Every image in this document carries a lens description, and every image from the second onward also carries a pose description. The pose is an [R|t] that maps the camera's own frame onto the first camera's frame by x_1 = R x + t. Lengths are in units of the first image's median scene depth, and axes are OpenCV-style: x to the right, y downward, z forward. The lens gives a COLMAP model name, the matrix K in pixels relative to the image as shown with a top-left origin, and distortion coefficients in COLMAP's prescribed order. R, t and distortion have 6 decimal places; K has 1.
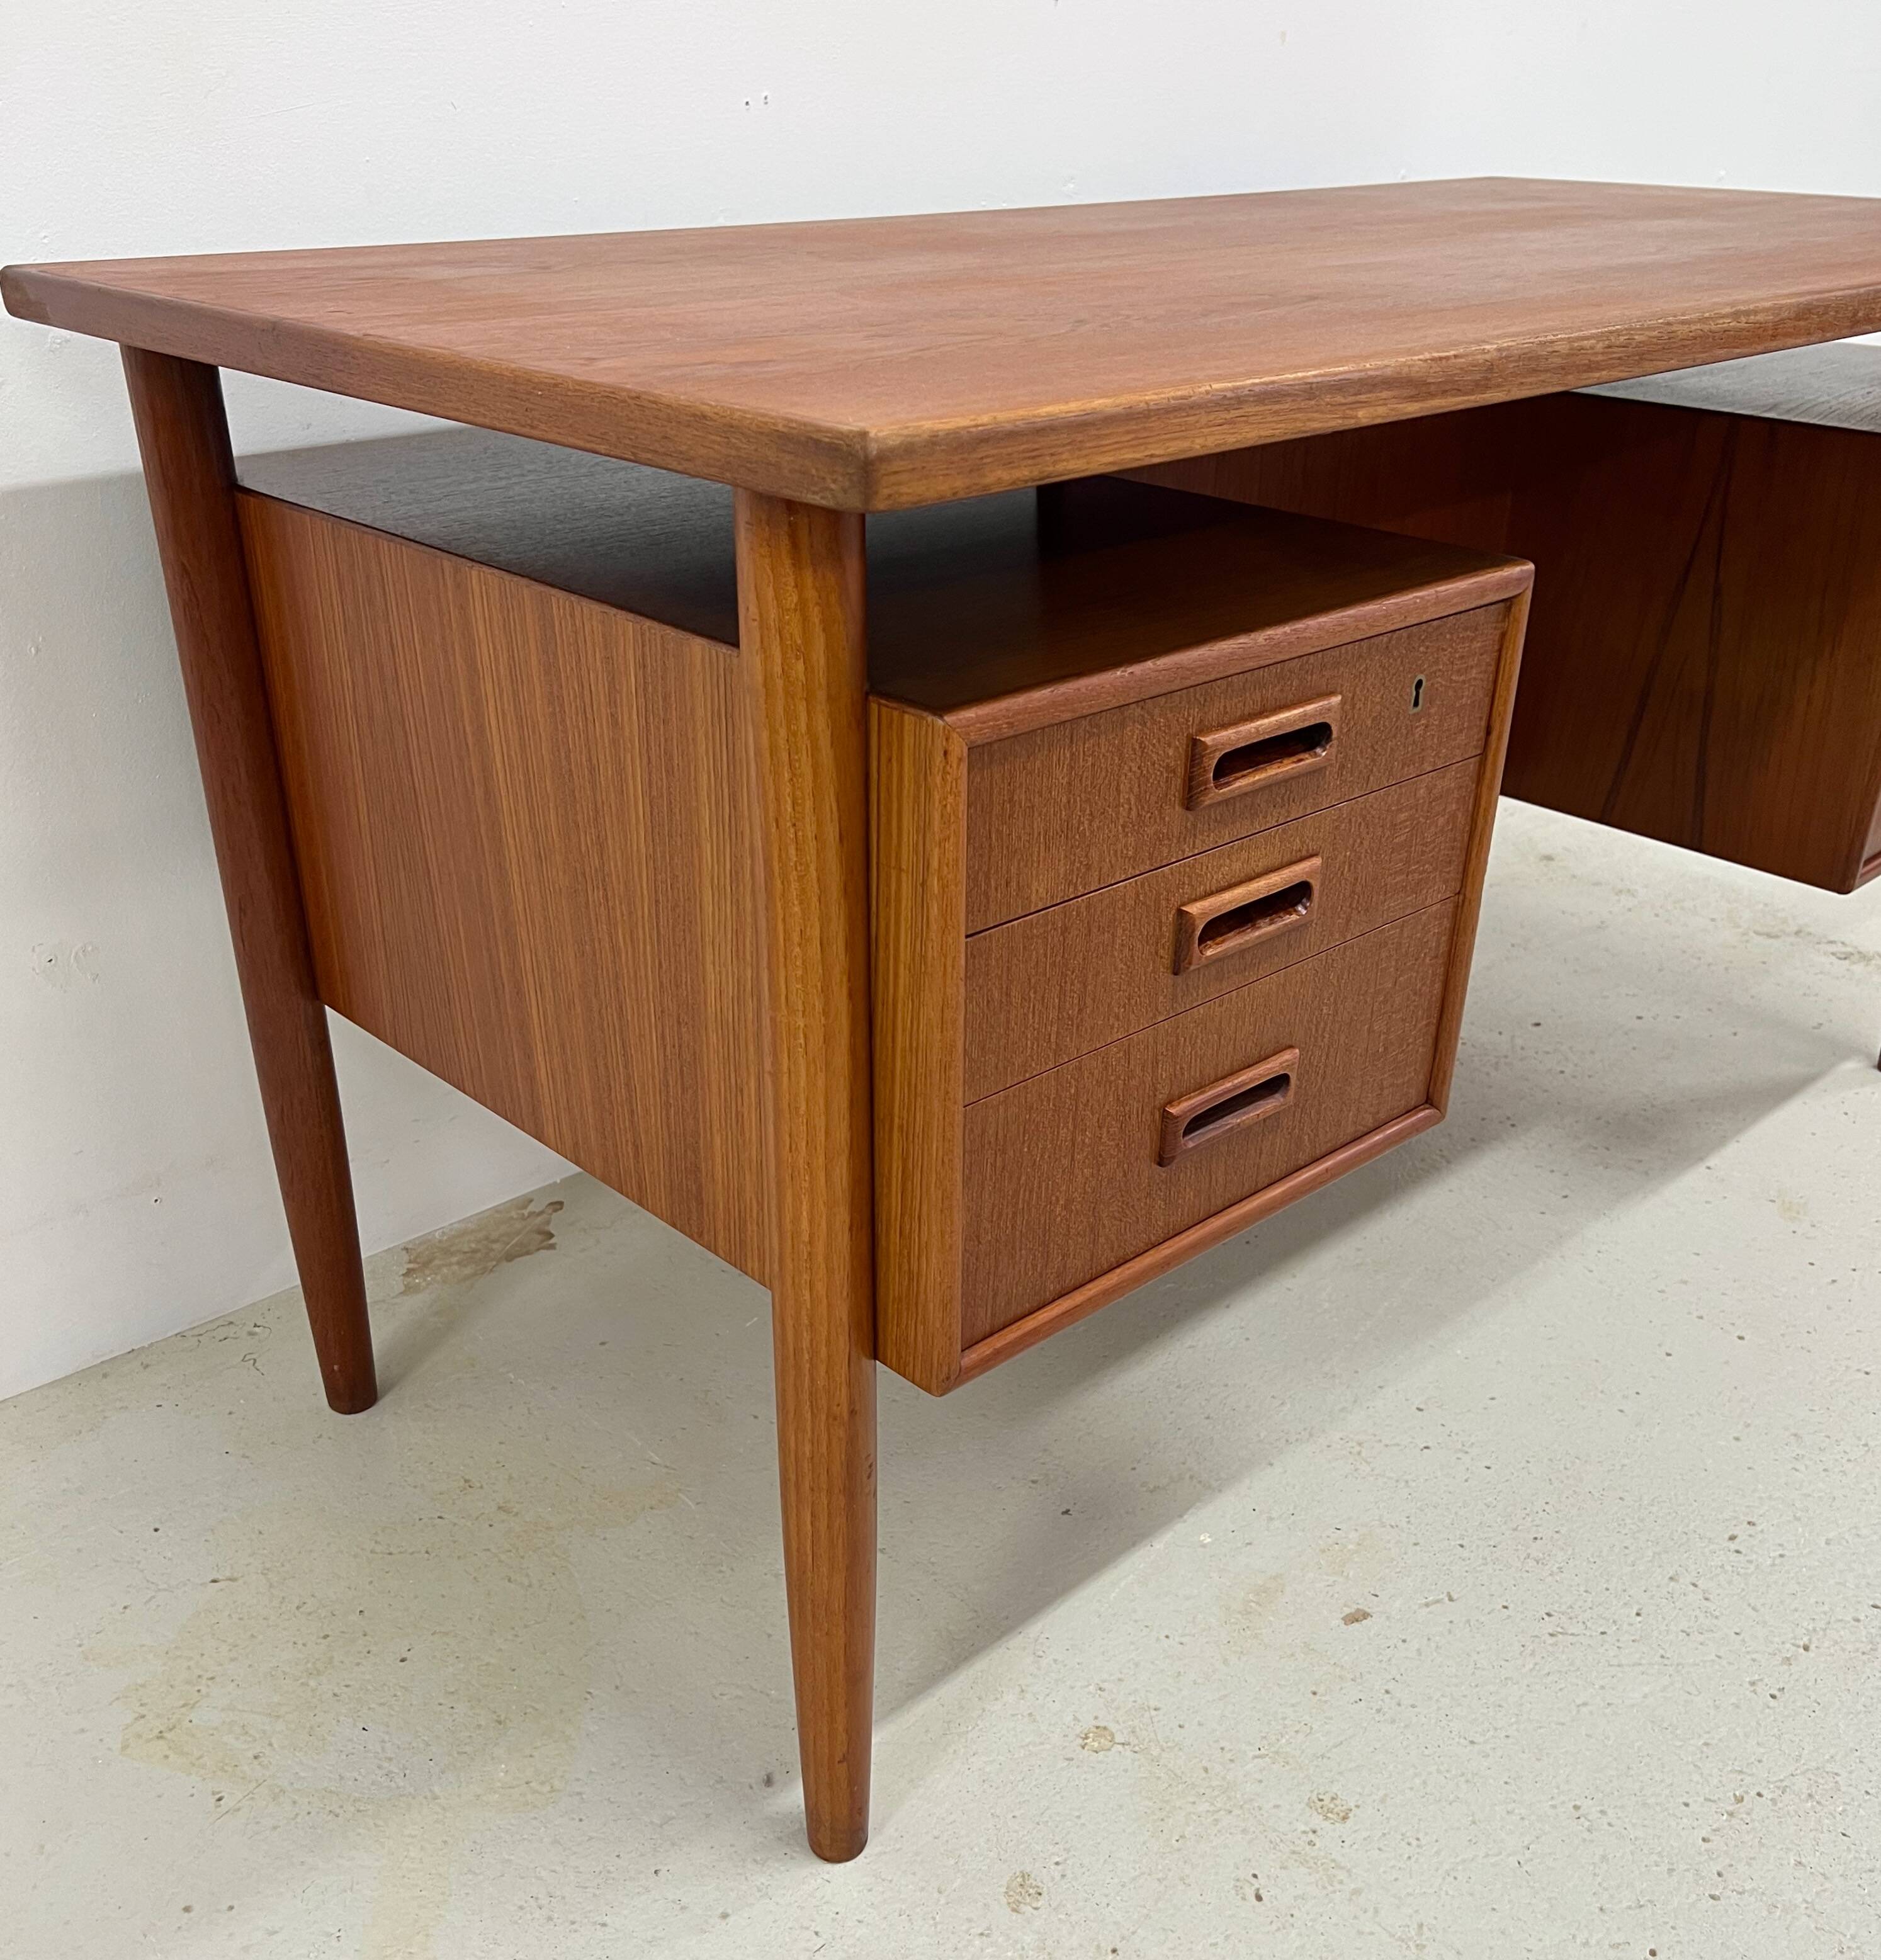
lens RADIAL K [[1903.5, 0, 927.2], [0, 1903.5, 1121.6], [0, 0, 1]] dist [0.124421, -0.222765]
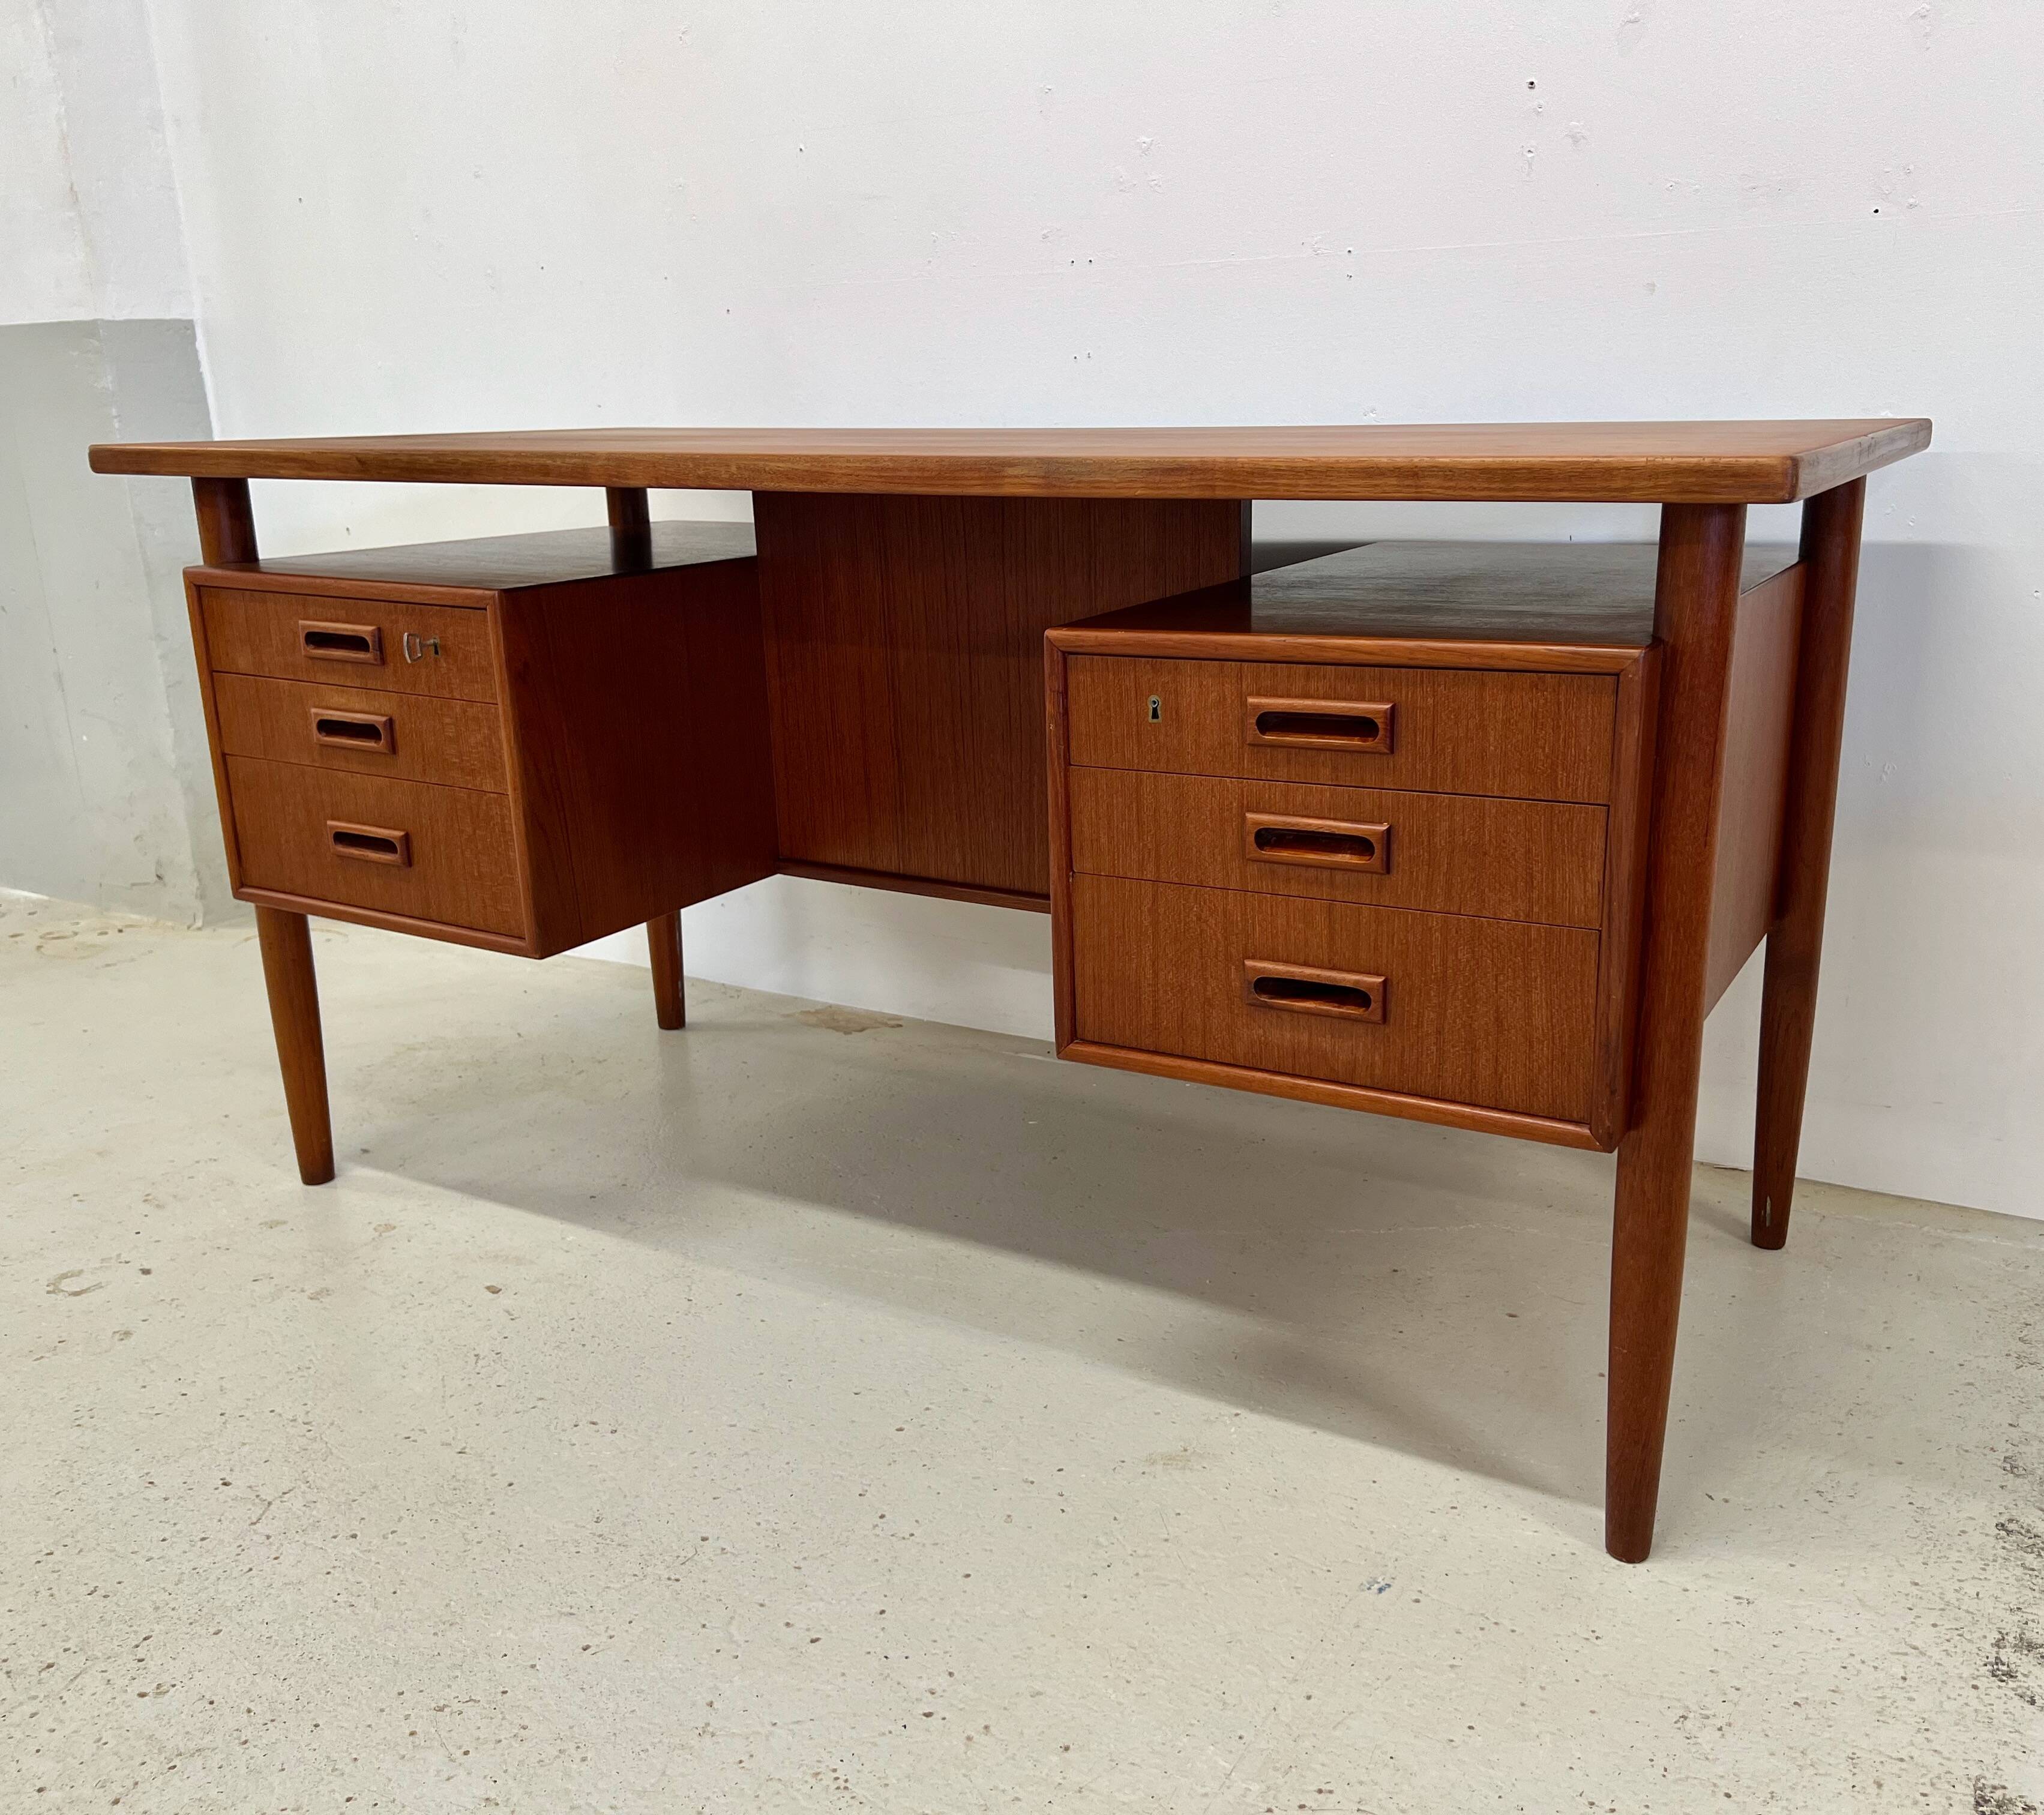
lens RADIAL K [[1780.8, 0, 1090.0], [0, 1780.8, 911.0], [0, 0, 1]] dist [0.182033, -0.440584]
pose [[0.301099, 0.252621, -0.919523, 2.046866], [-0.444105, 0.890465, 0.099215, -0.444153], [0.843866, 0.378491, 0.380308, 0.987339]]
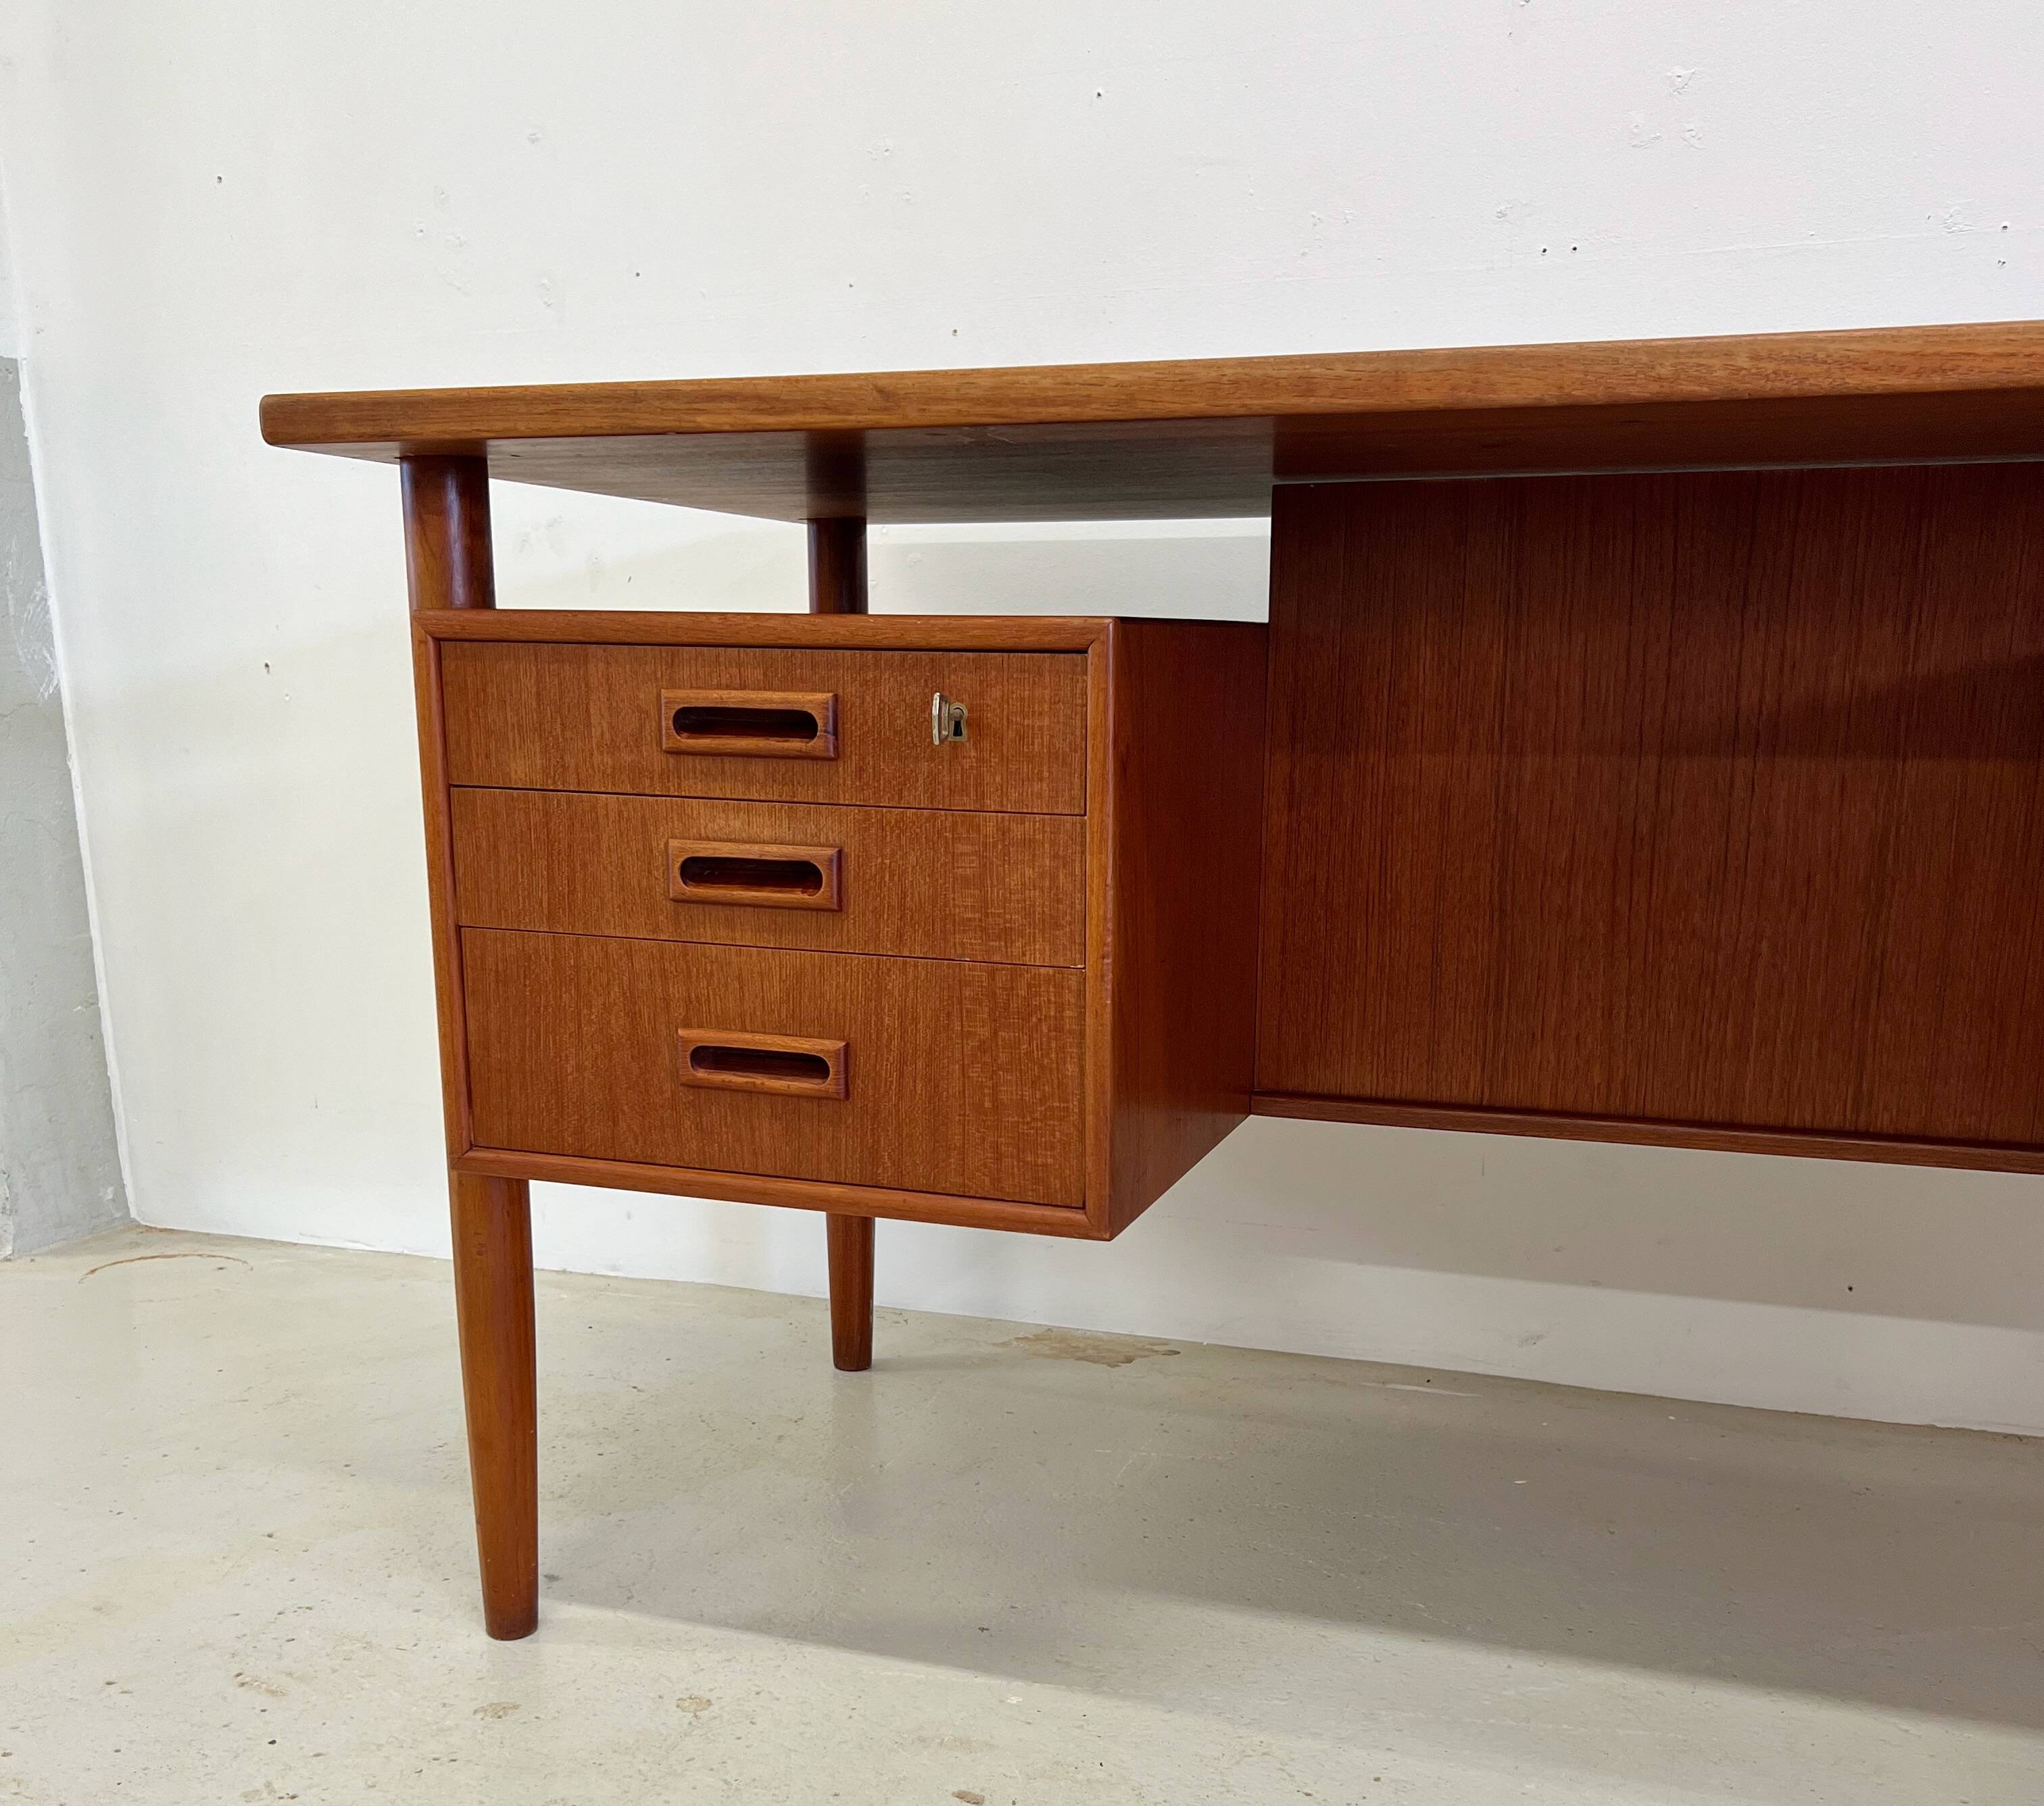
lens RADIAL K [[2010.2, 0, 1036.6], [0, 2010.2, 1135.0], [0, 0, 1]] dist [0.159309, -0.351513]
pose [[0.461999, 0.196323, -0.864878, 1.297959], [-0.425954, 0.904472, -0.022225, -0.012921], [0.777895, 0.378666, 0.501489, 0.578222]]
